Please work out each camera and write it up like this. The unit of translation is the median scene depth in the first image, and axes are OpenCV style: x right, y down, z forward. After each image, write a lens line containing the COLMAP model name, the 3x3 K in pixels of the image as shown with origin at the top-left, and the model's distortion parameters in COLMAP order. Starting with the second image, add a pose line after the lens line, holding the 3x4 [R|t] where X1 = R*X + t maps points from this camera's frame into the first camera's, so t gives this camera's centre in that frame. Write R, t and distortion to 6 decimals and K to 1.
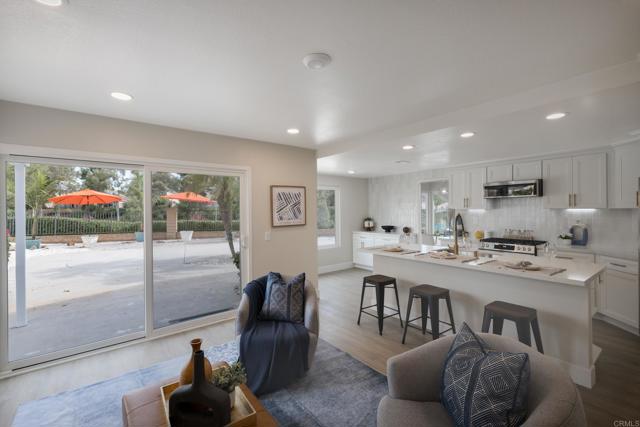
lens RADIAL K [[277.8, 0, 319.9], [0, 277.8, 211.0], [0, 0, 1]] dist [0.017437, -0.000068]
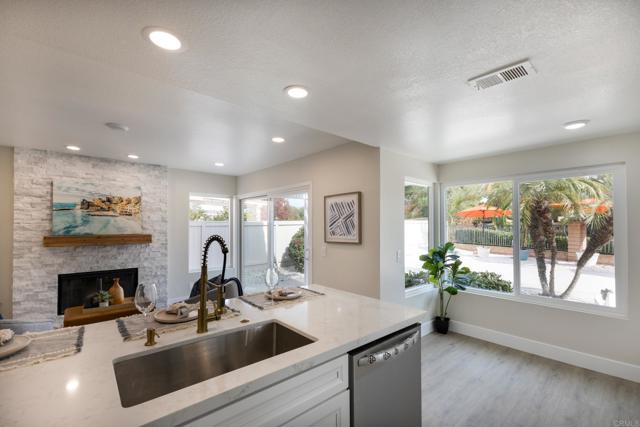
lens RADIAL K [[277.8, 0, 319.9], [0, 277.8, 211.0], [0, 0, 1]] dist [0.017437, -0.000068]
pose [[0.058623, -0.040799, -0.997446, 0.692935], [-0.002381, 0.999156, -0.041009, -0.006075], [0.998277, 0.004779, 0.058476, 0.883574]]
